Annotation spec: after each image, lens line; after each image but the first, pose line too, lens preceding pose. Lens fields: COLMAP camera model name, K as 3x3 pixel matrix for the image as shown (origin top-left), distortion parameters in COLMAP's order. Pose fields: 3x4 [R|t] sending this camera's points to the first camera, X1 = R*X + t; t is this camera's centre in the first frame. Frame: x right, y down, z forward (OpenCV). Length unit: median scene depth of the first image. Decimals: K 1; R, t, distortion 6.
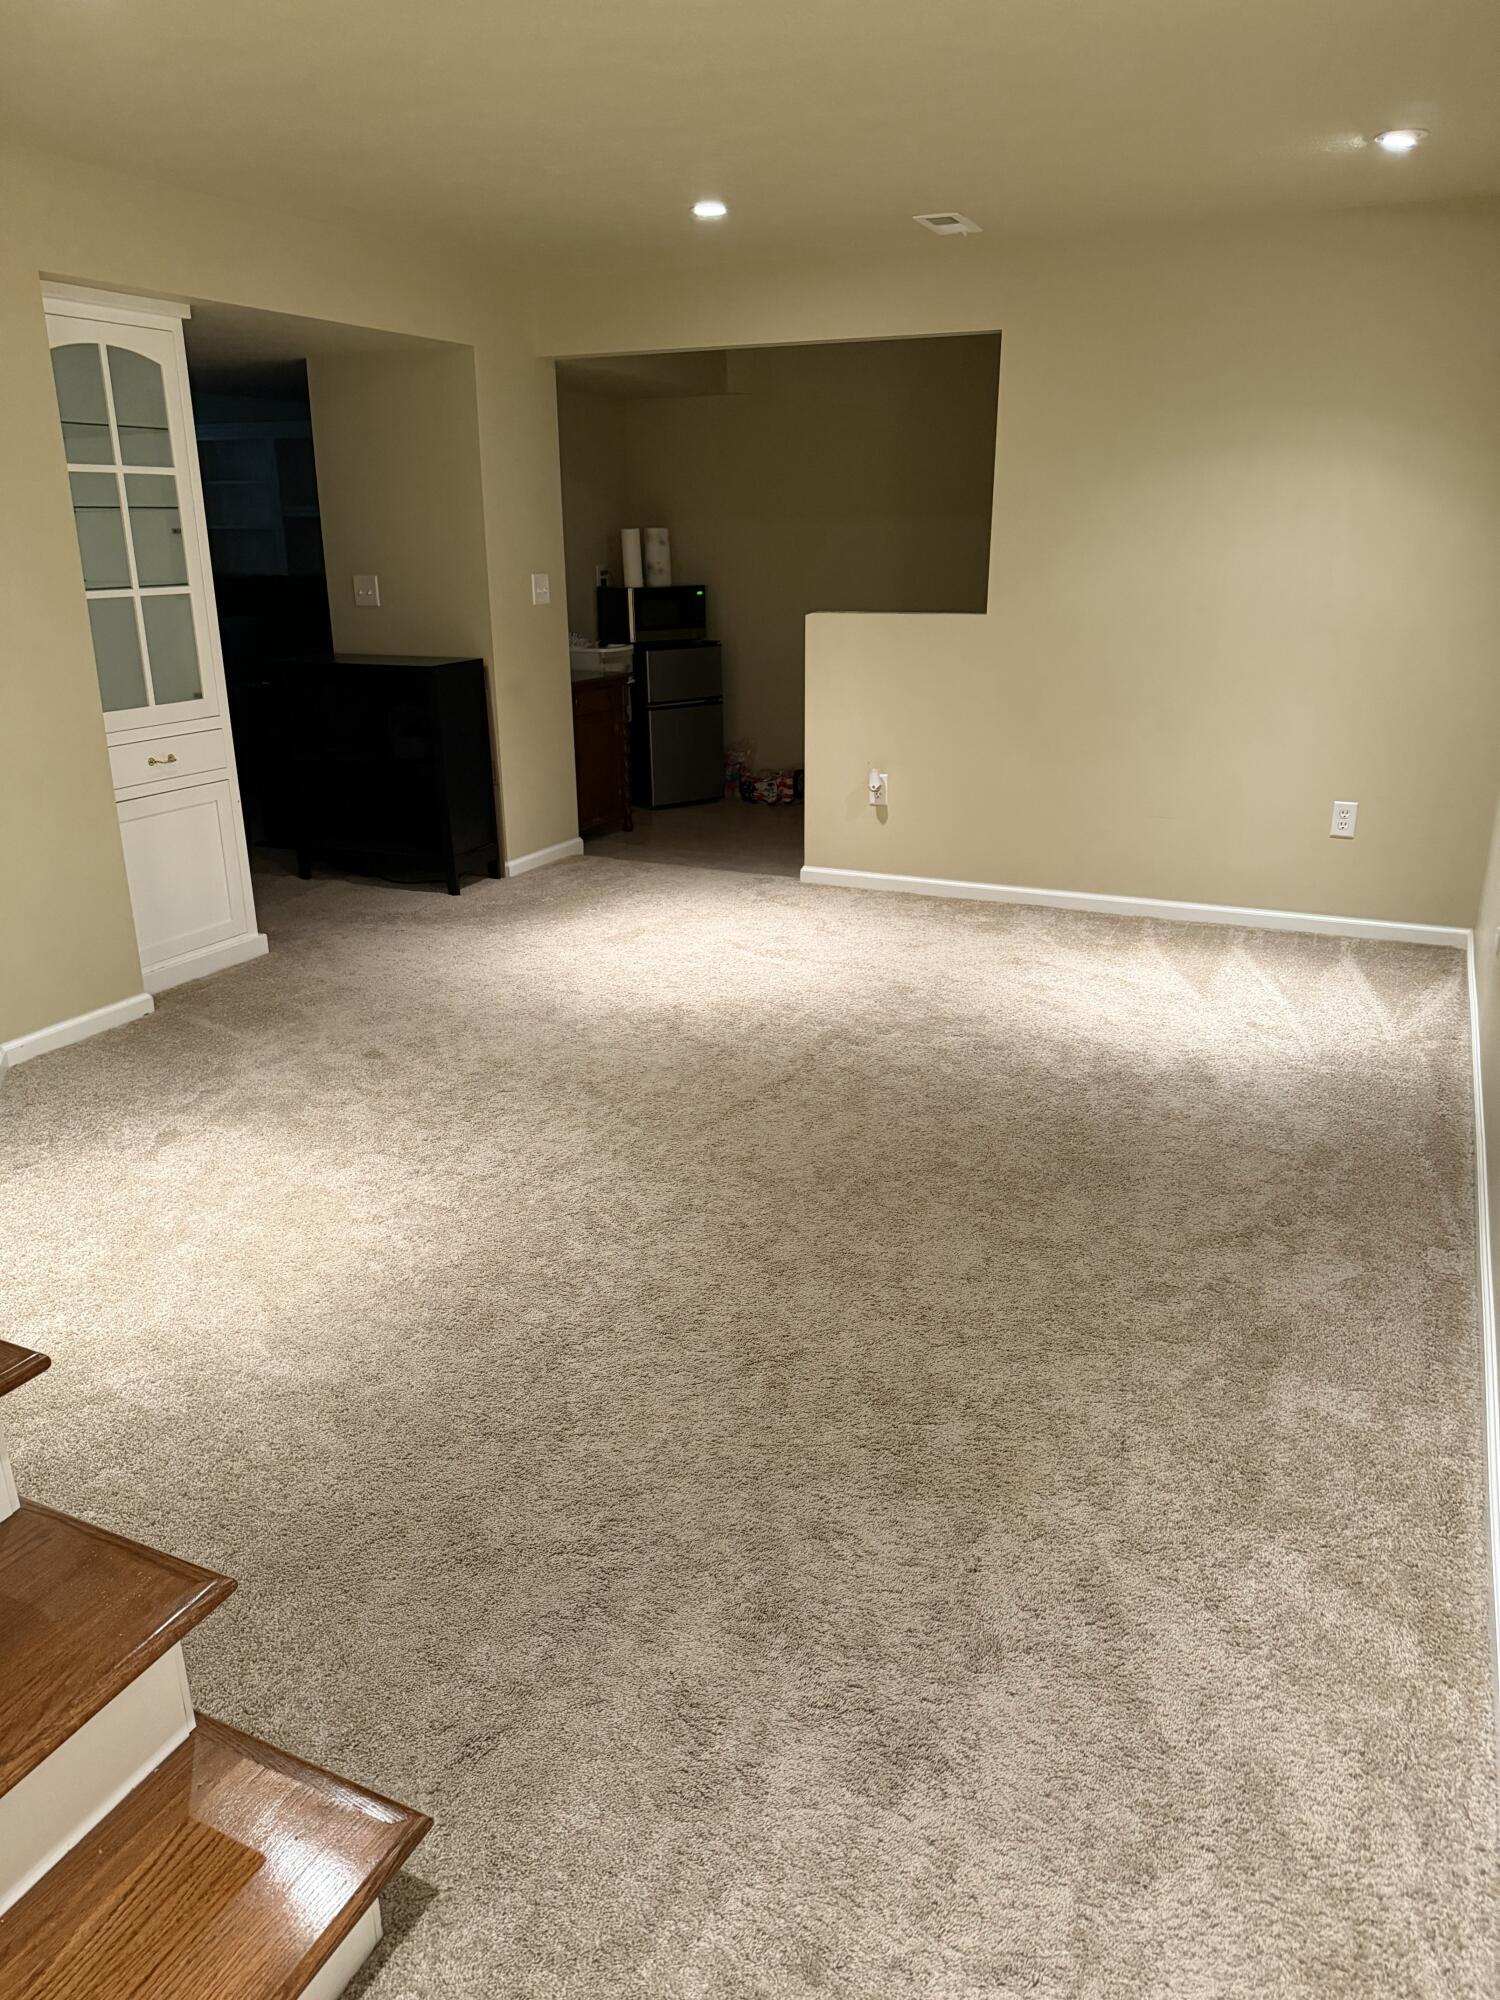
lens RADIAL K [[1401.1, 0, 750.2], [0, 1401.1, 997.7], [0, 0, 1]] dist [0.016941, -0.007281]
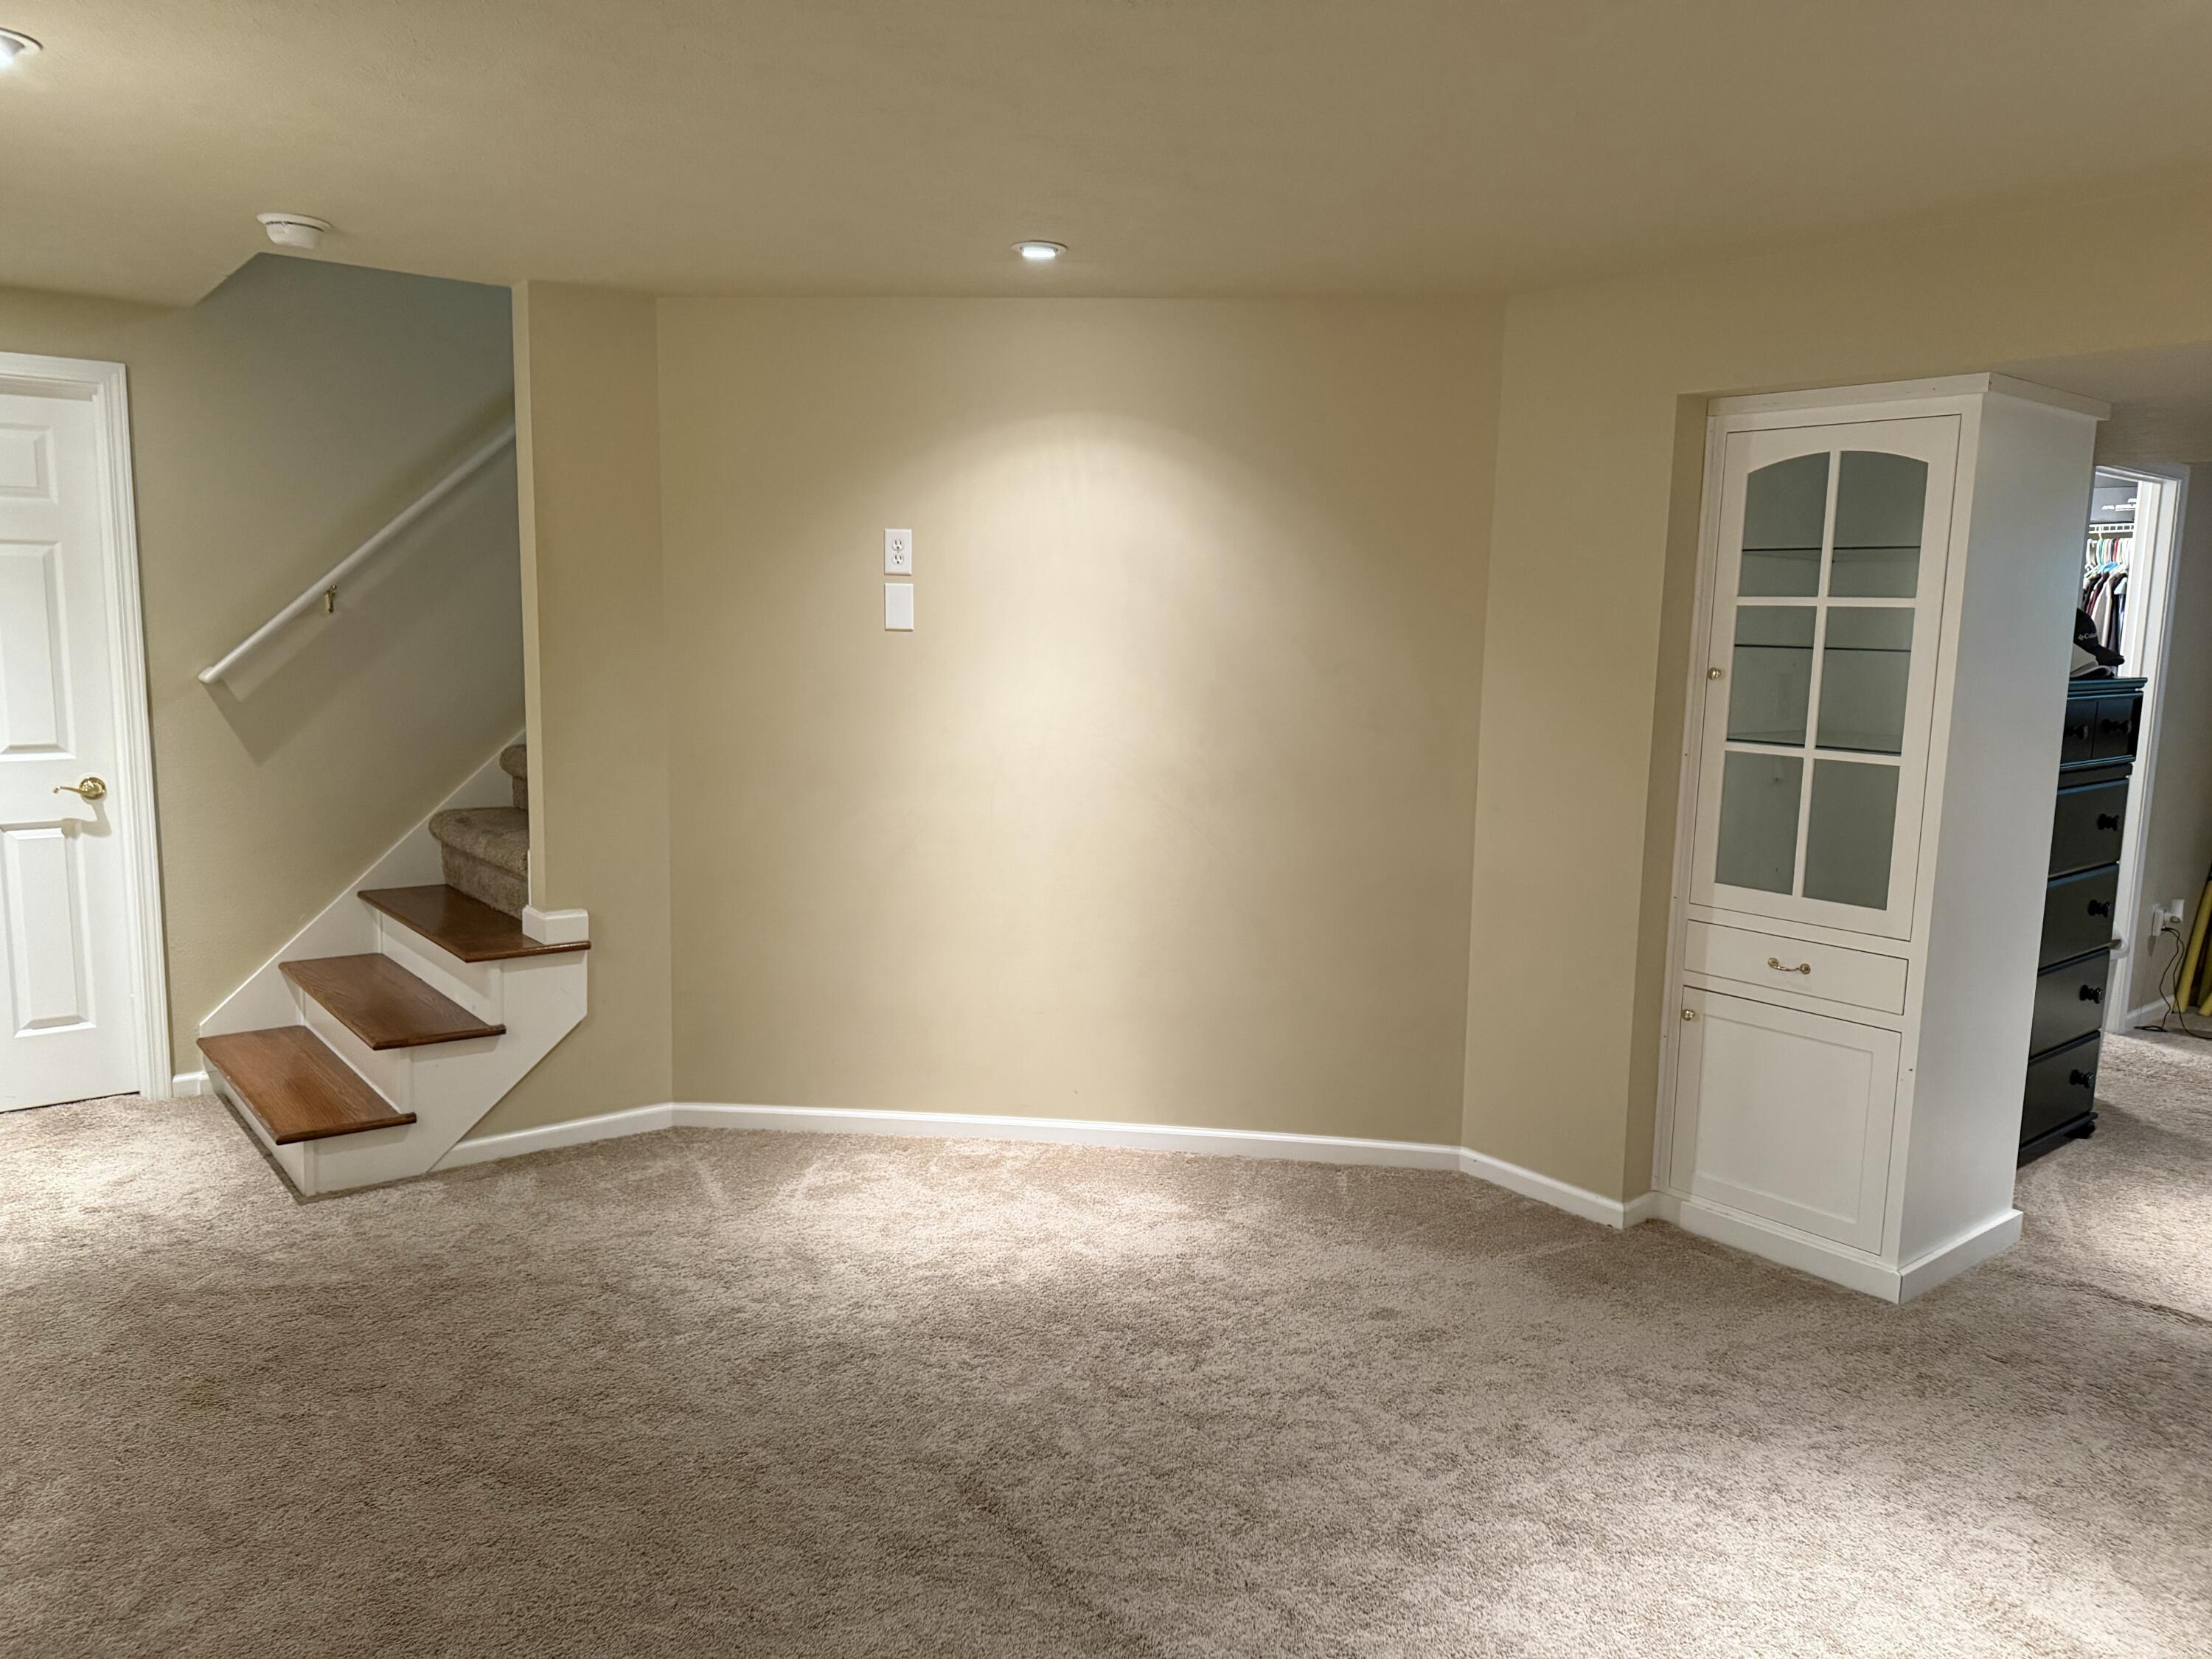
lens RADIAL K [[1549.7, 0, 1109.4], [0, 1549.7, 828.4], [0, 0, 1]] dist [0.016941, -0.007281]
pose [[-0.437790, 0.123003, -0.890624, 0.500208], [-0.308150, 0.910069, 0.277161, -0.373731], [0.844620, 0.395784, -0.360516, 1.014091]]
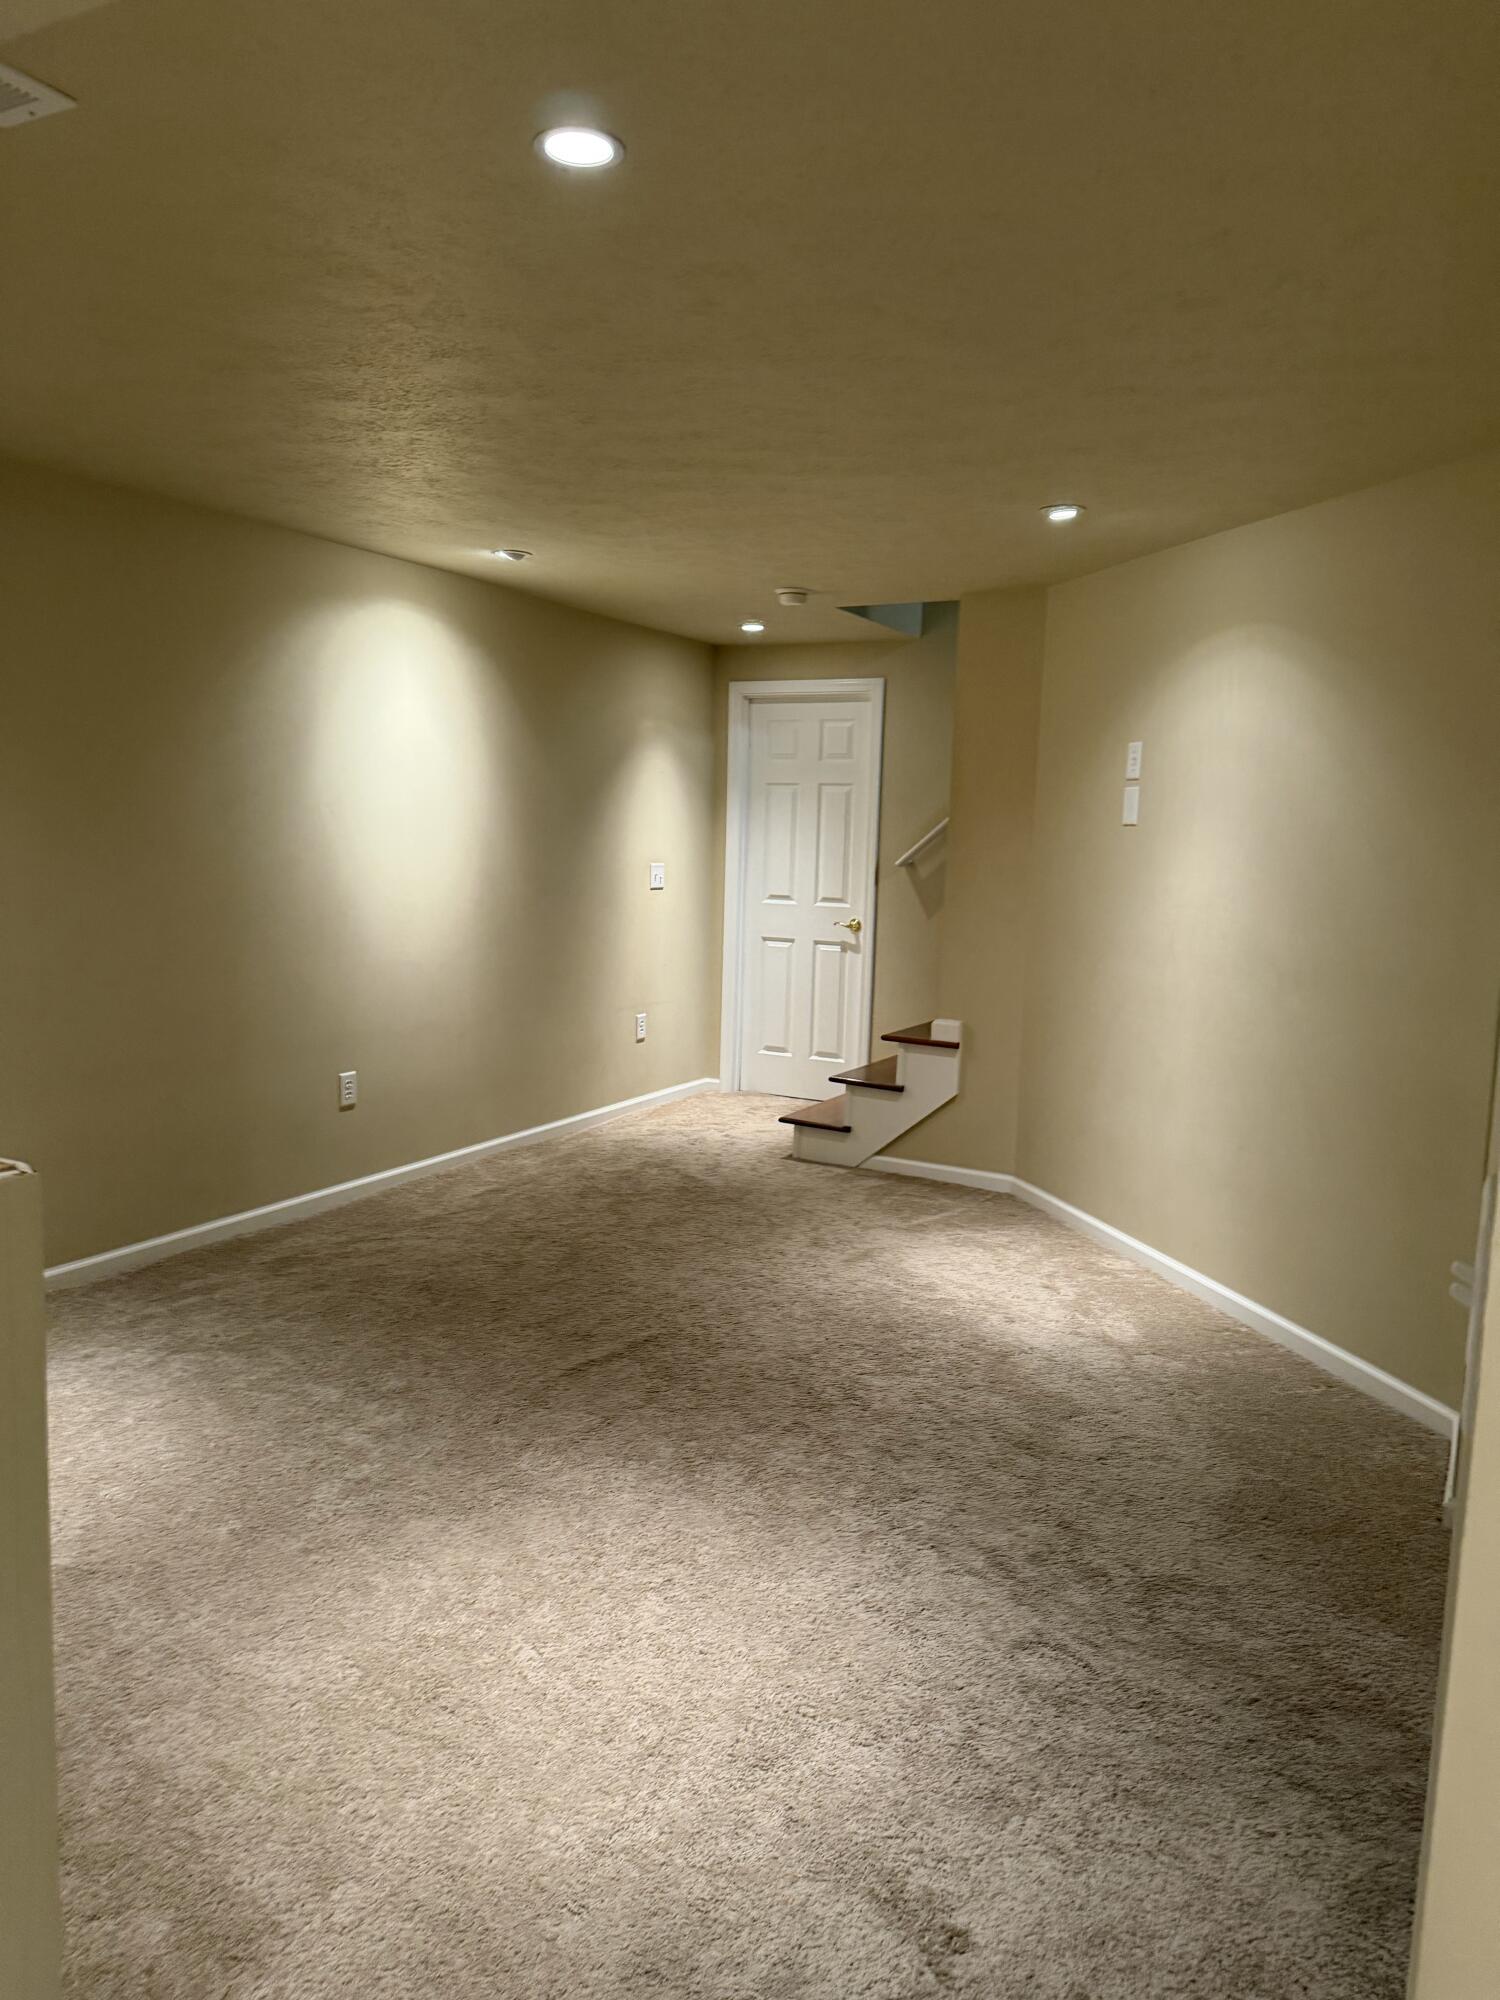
lens RADIAL K [[1401.1, 0, 752.3], [0, 1401.1, 1002.7], [0, 0, 1]] dist [0.016941, -0.007281]
pose [[-0.997456, -0.029288, 0.064998, -0.139901], [0.001948, 0.900182, 0.435510, -0.530761], [-0.071265, 0.434529, -0.897834, 1.575423]]
